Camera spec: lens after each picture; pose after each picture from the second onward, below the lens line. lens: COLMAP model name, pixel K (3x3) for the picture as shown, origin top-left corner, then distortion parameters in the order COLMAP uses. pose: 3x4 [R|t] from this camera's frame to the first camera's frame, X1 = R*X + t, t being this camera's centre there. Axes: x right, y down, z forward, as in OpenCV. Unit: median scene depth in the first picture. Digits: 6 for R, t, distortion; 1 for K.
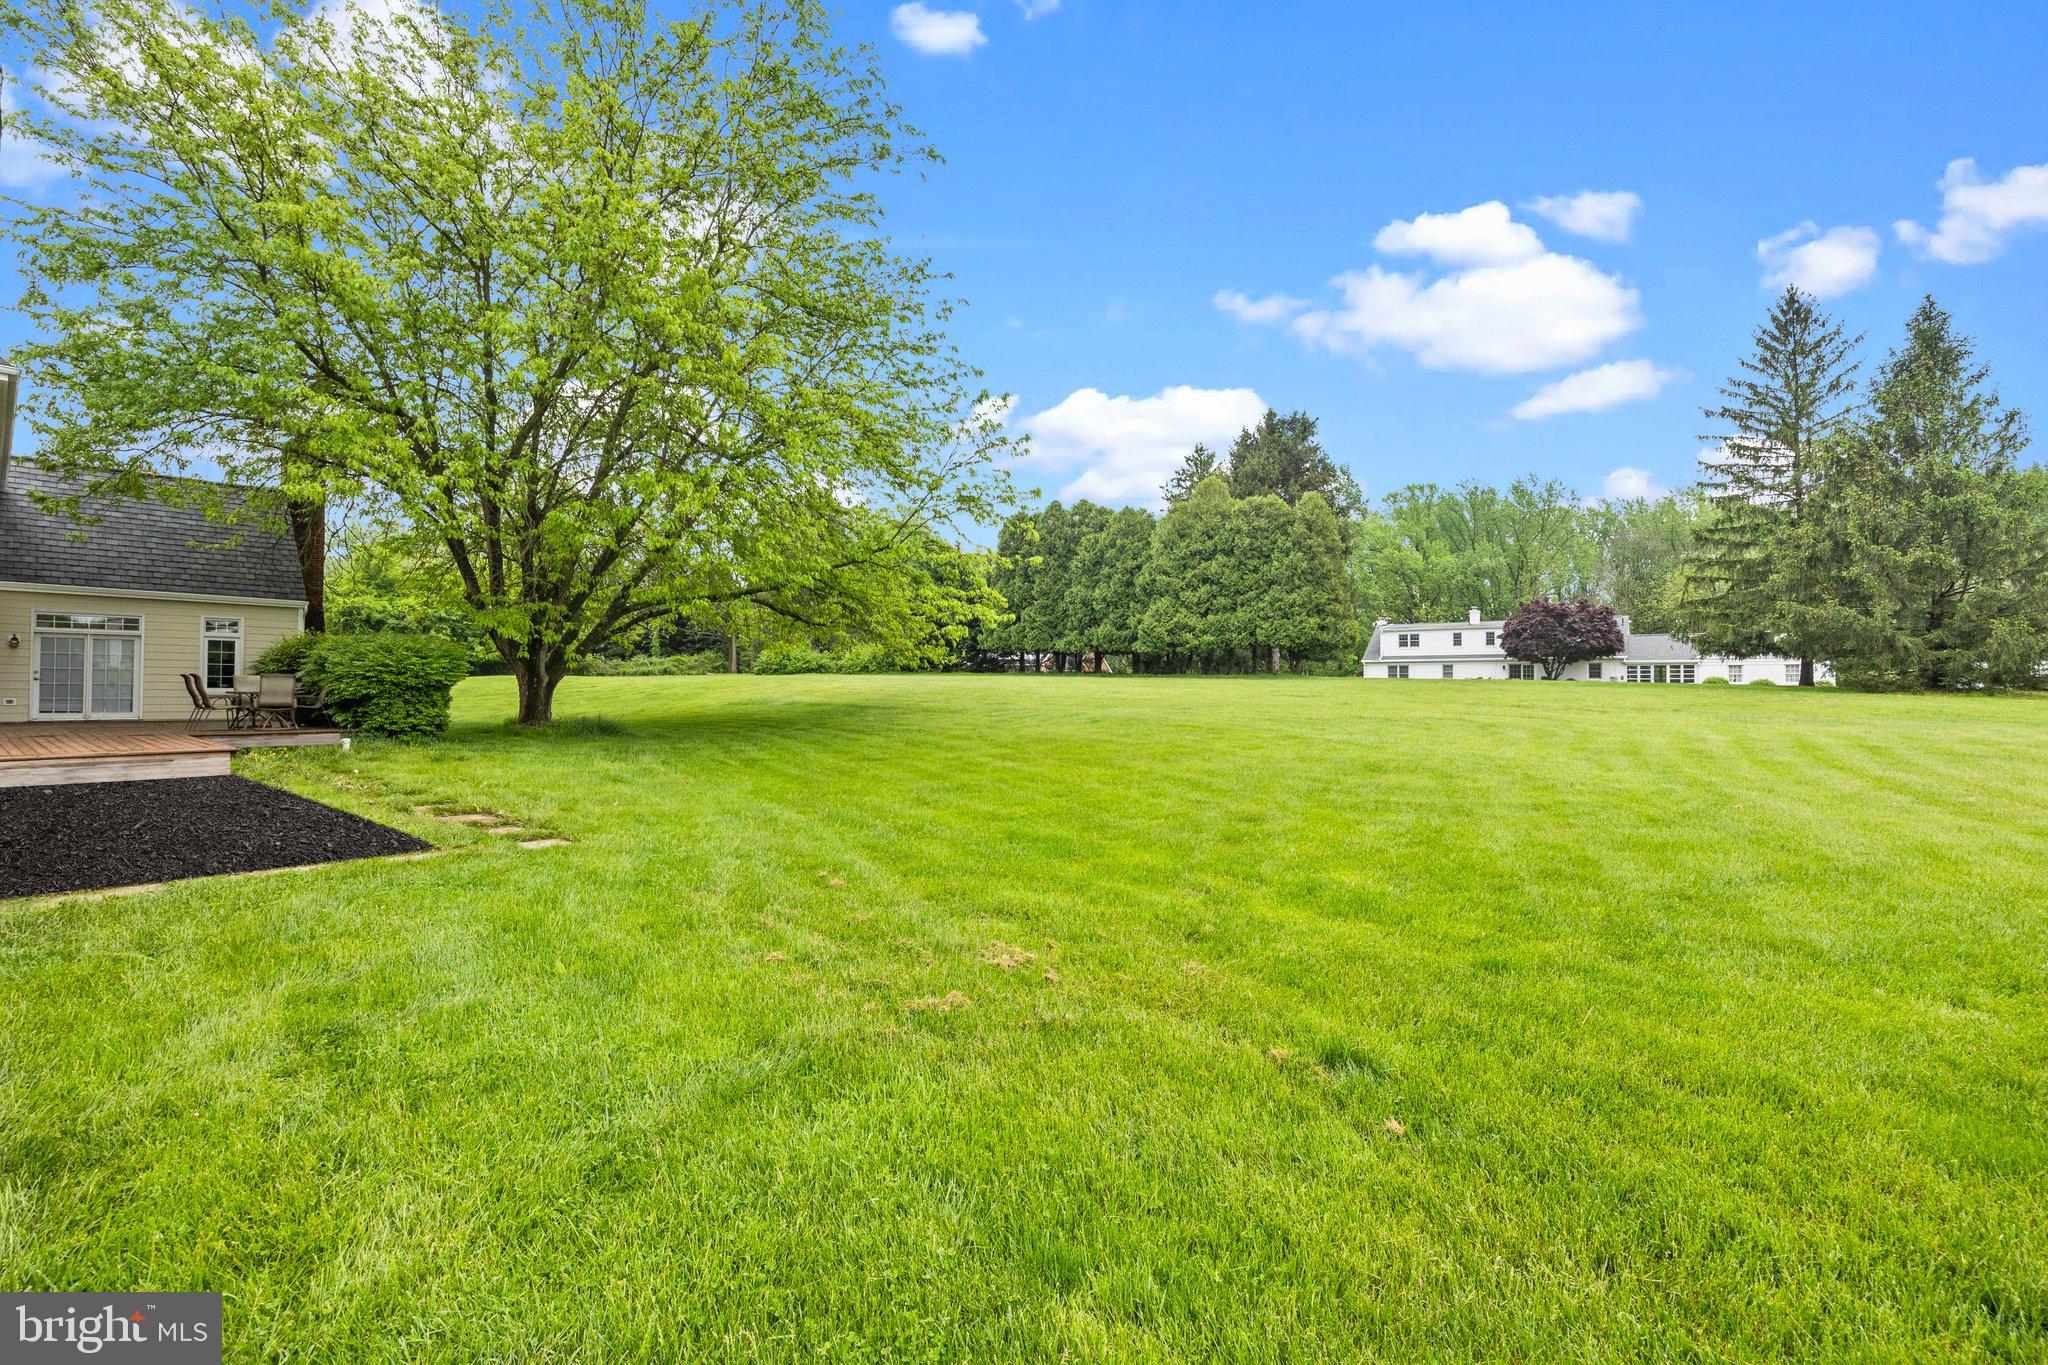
lens RADIAL K [[973.0, 0, 1024.2], [0, 973.0, 678.7], [0, 0, 1]] dist [0.003049, 0.000152]
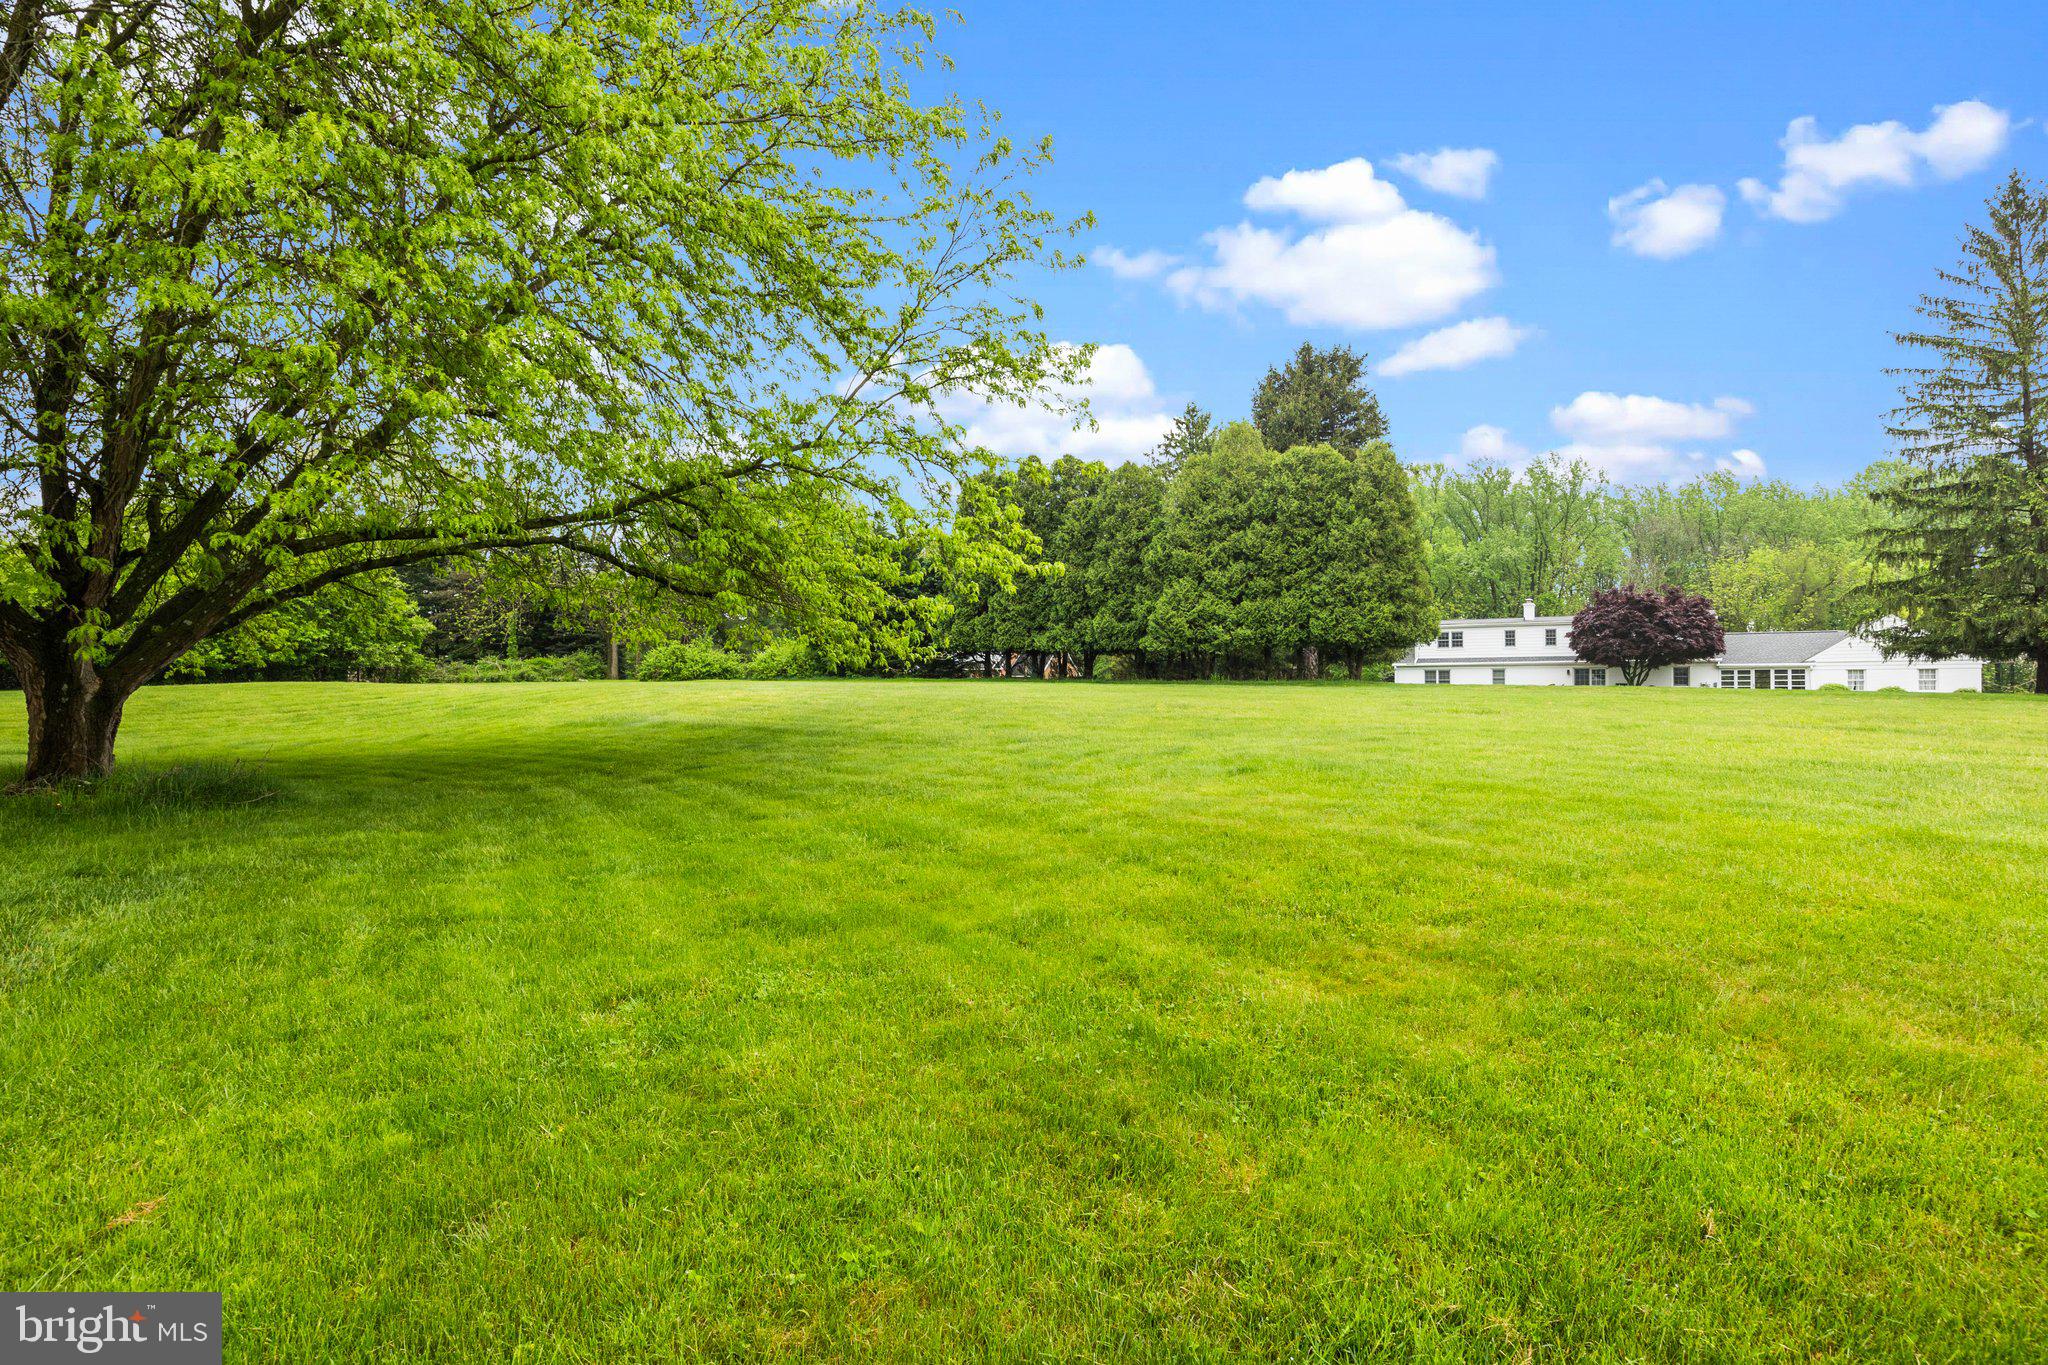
lens RADIAL K [[1000.1, 0, 1026.7], [0, 1000.1, 686.8], [0, 0, 1]] dist [-0.004280, 0.000513]
pose [[0.997168, -0.000454, 0.075211, -0.032516], [0.000420, 1.000000, 0.000474, 0.000359], [-0.075211, -0.000441, 0.997168, 0.212428]]
